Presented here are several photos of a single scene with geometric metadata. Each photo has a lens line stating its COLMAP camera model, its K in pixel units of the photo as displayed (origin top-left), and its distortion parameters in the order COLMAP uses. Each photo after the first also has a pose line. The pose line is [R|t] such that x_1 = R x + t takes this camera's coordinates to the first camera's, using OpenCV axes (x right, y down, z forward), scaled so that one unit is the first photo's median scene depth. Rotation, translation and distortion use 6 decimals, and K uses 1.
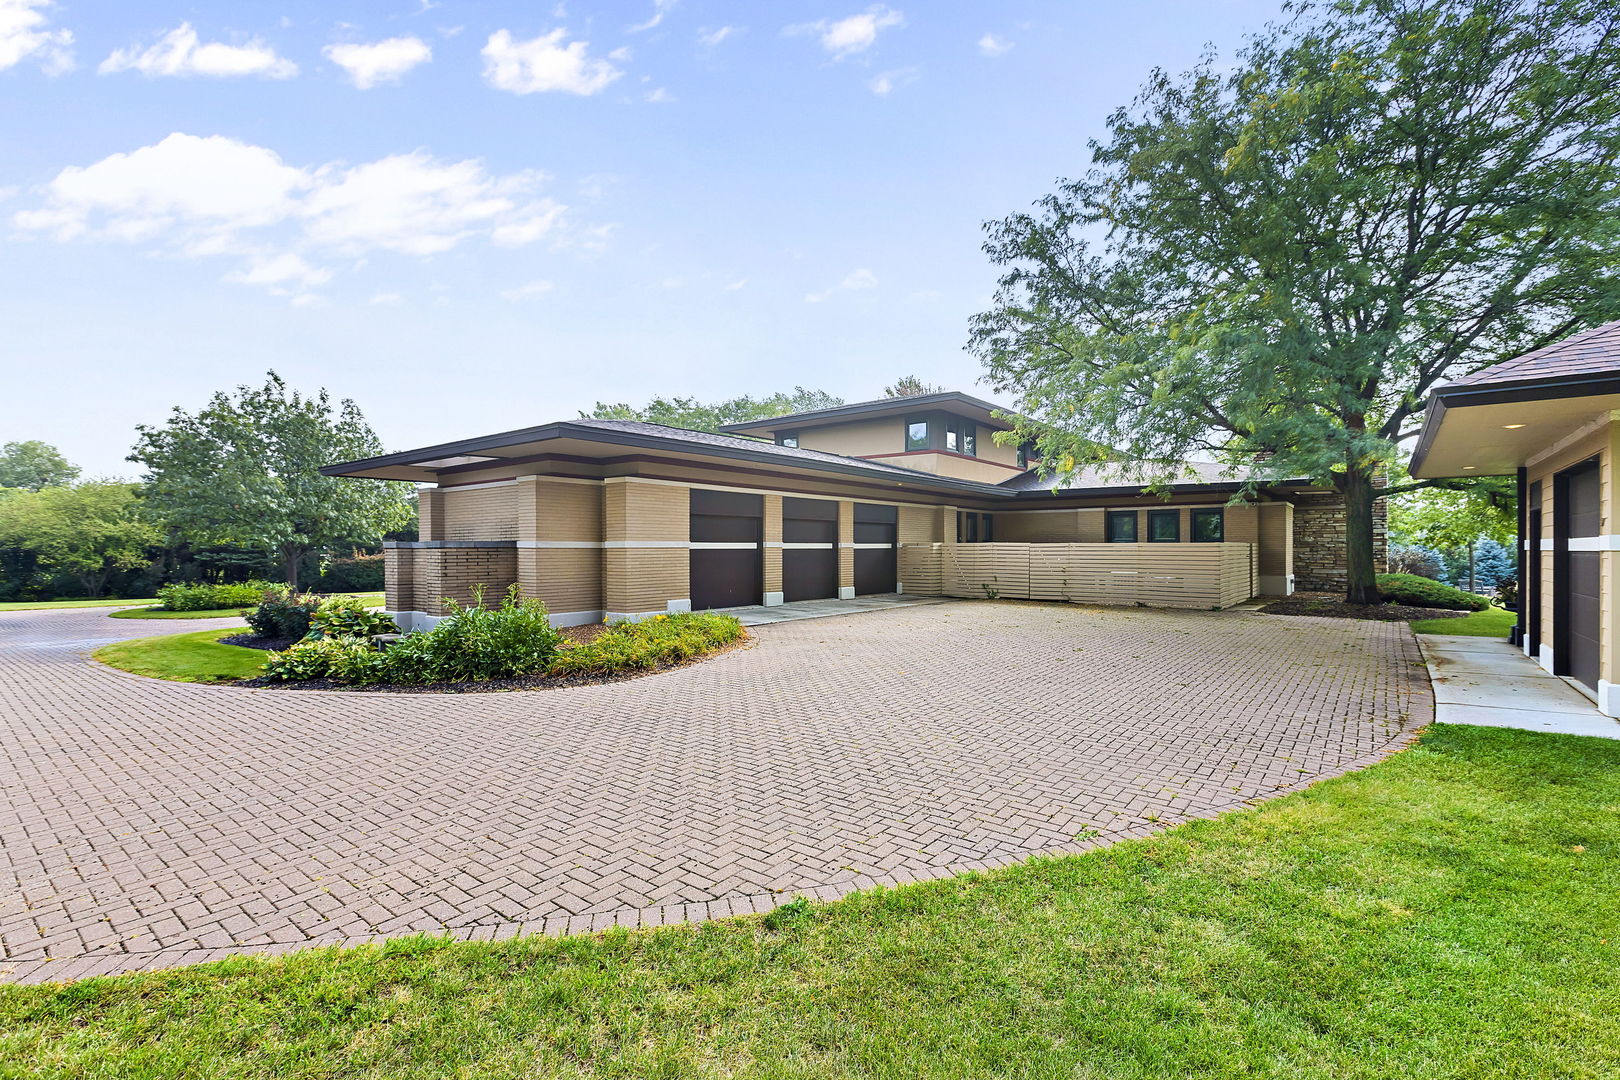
lens RADIAL K [[729.1, 0, 810.8], [0, 729.1, 544.4], [0, 0, 1]] dist [0.004000, -0.001014]
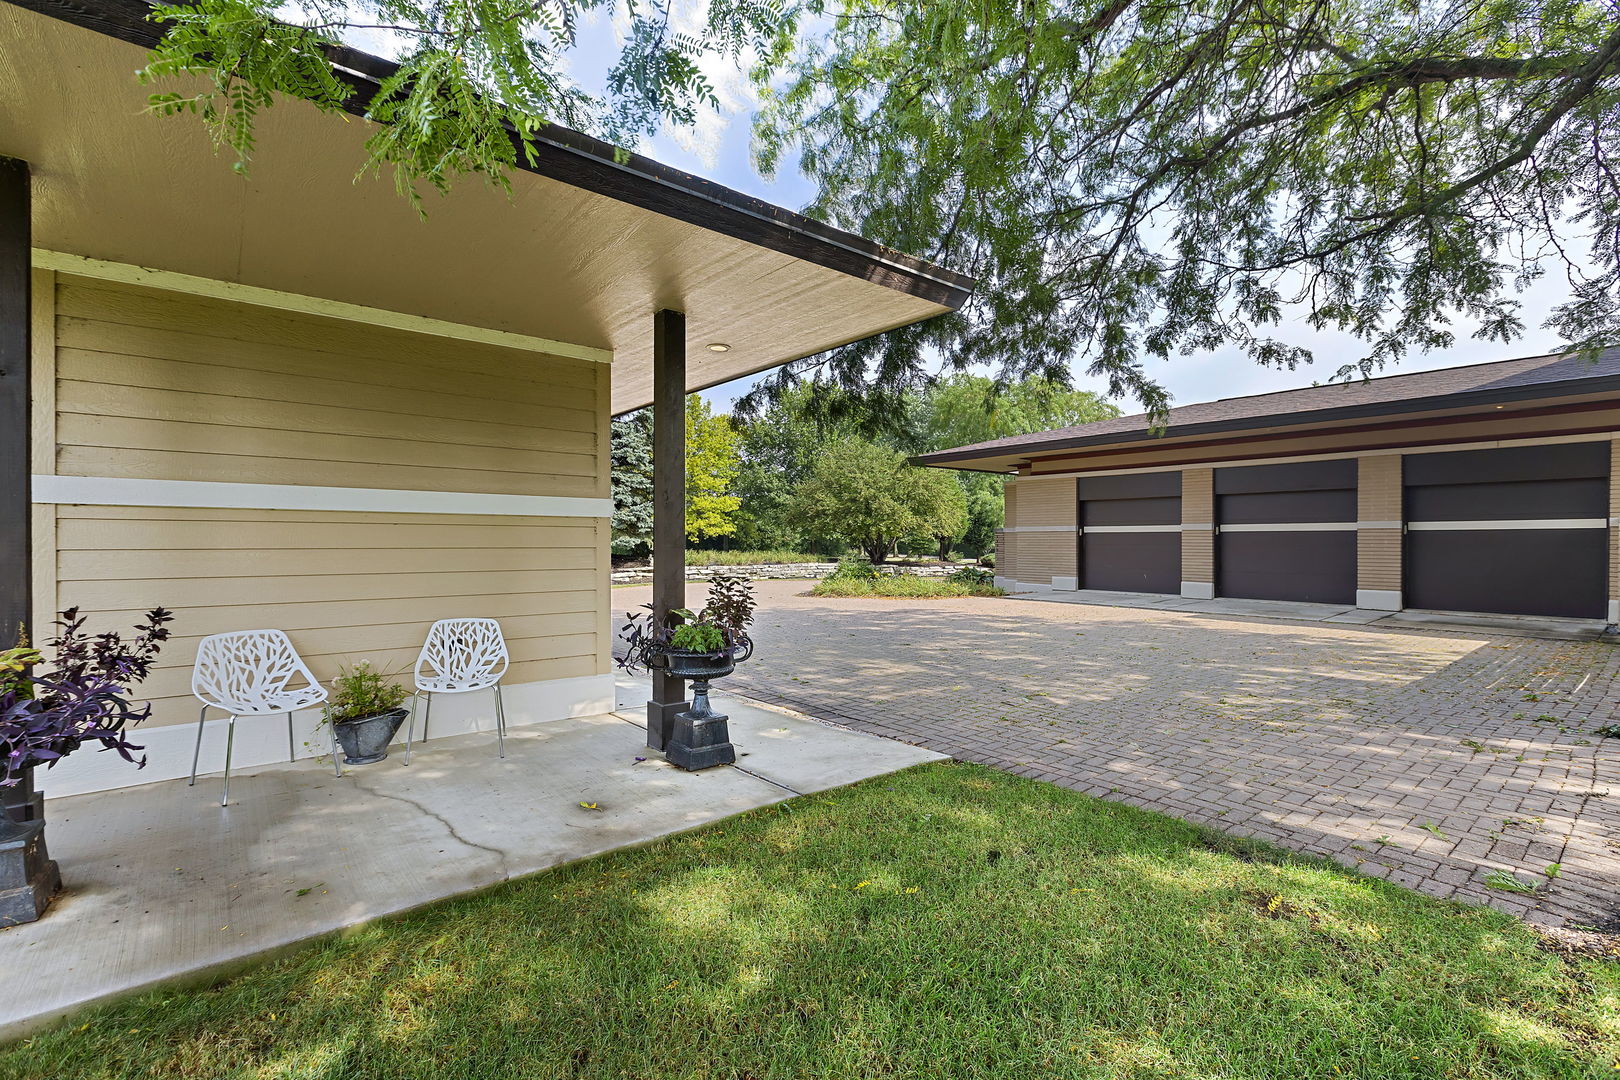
lens RADIAL K [[729.1, 0, 811.3], [0, 729.1, 542.5], [0, 0, 1]] dist [0.004000, -0.001014]
pose [[-0.229738, -0.002129, -0.973250, 0.914960], [0.001420, 0.999996, -0.002522, 0.021419], [0.973251, -0.001962, -0.229734, 0.788998]]
